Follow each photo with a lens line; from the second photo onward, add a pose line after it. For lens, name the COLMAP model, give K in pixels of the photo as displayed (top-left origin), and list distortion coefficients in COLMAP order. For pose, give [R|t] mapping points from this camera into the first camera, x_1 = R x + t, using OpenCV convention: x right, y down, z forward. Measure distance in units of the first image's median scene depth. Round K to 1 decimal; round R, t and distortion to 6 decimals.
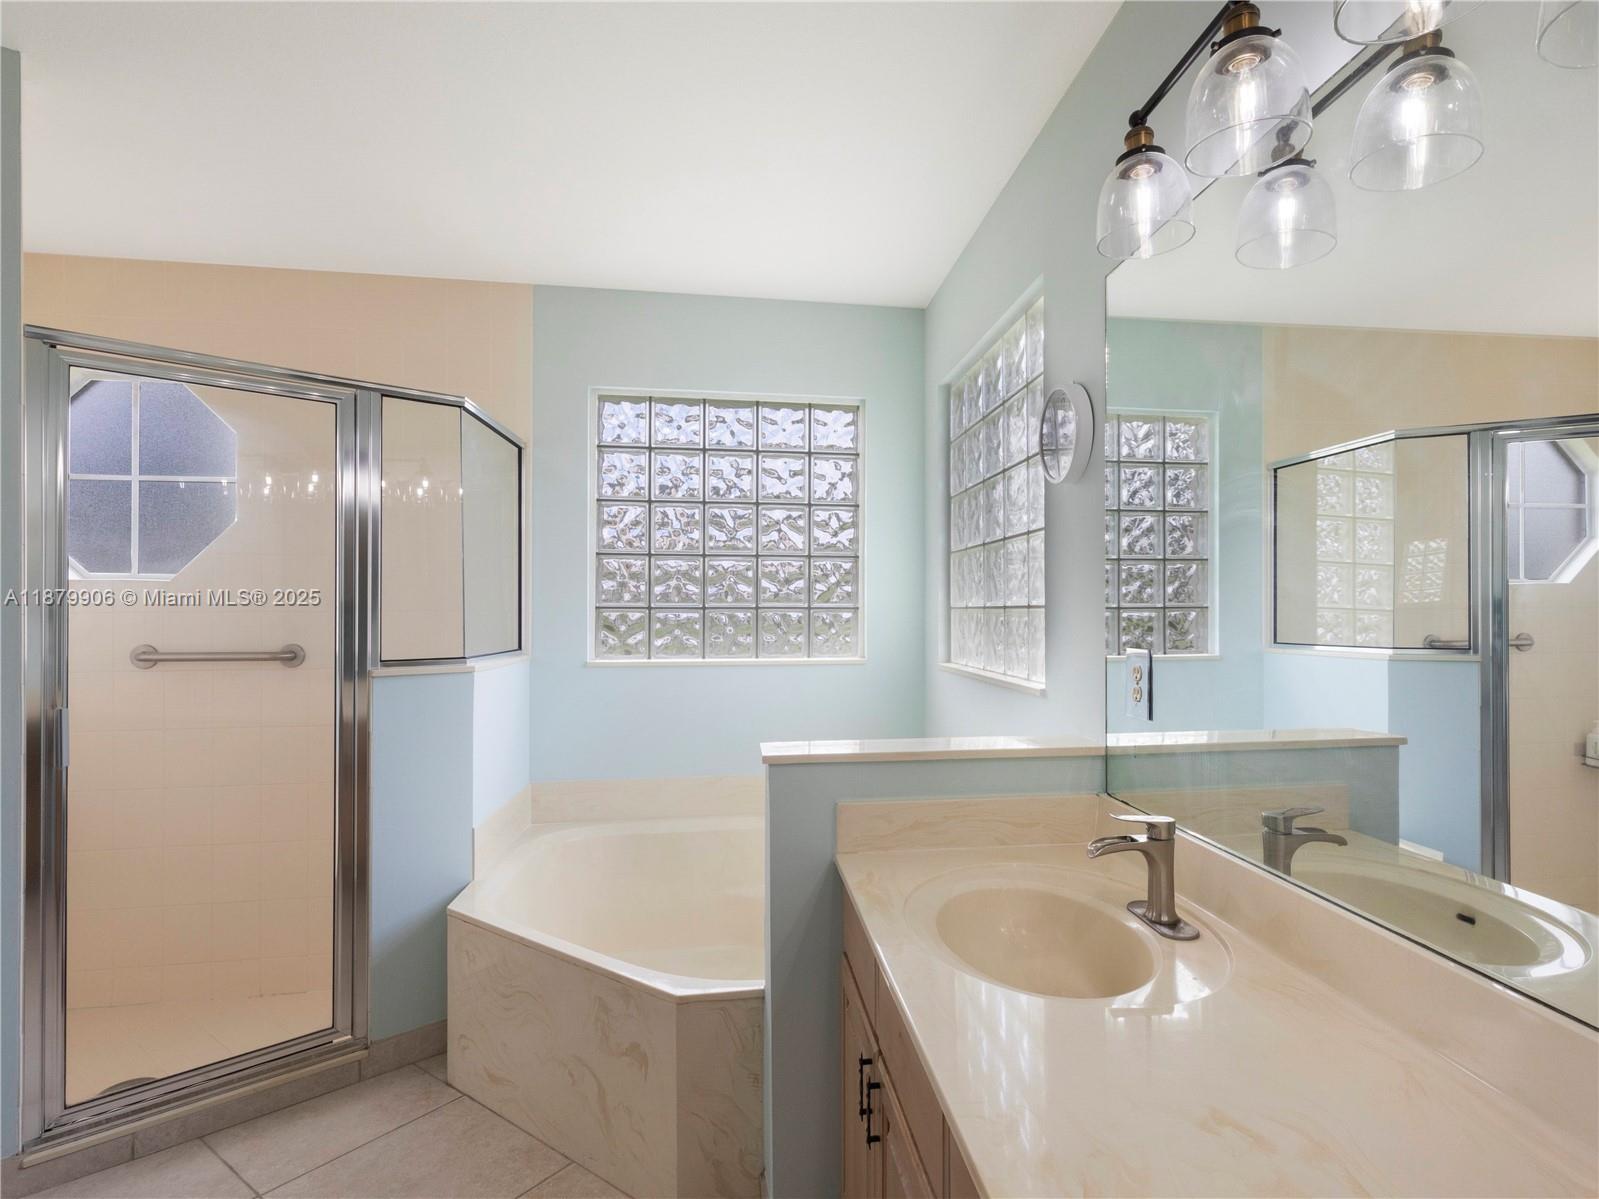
lens RADIAL K [[841.3, 0, 868.2], [0, 841.3, 603.3], [0, 0, 1]] dist [0.001264, 0.000338]
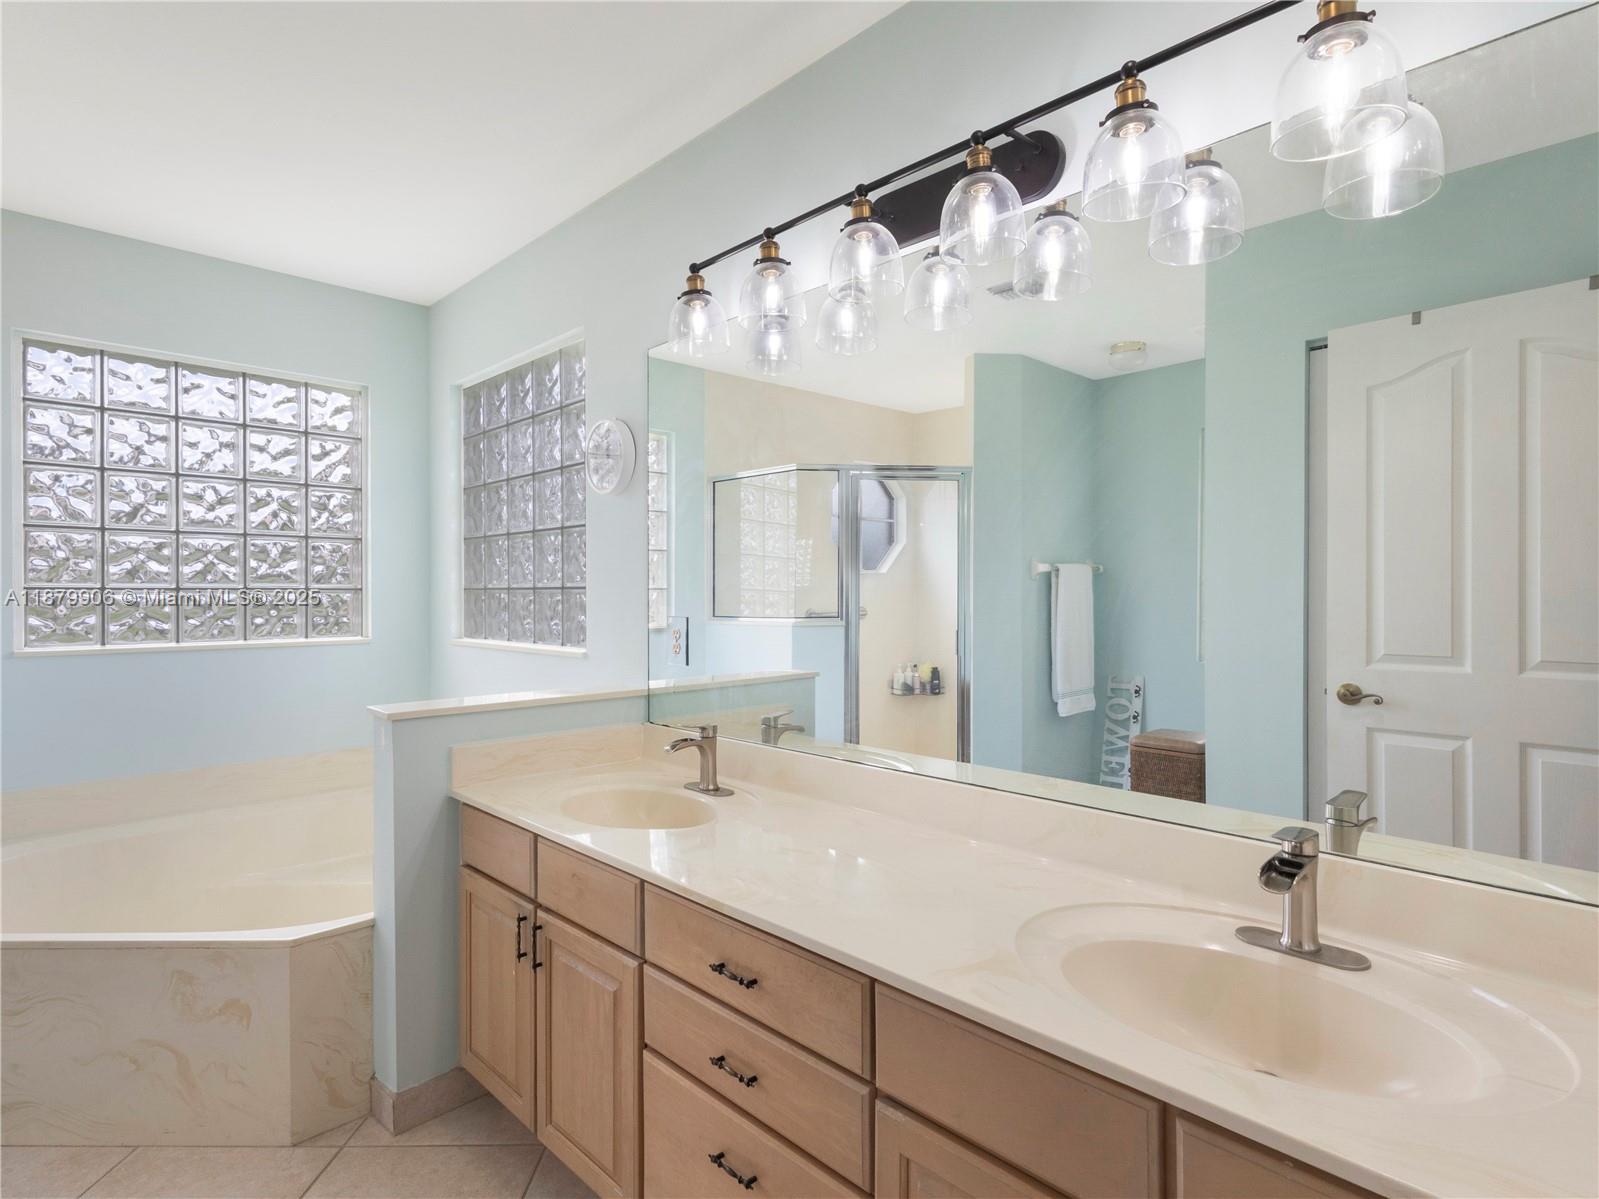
lens RADIAL K [[870.1, 0, 799.6], [0, 870.1, 591.6], [0, 0, 1]] dist [-0.002019, 0.000434]
pose [[0.816787, -0.000377, 0.576939, -0.188617], [-0.004001, 0.999972, 0.006319, -0.000227], [-0.576925, -0.007470, 0.816763, -0.174605]]
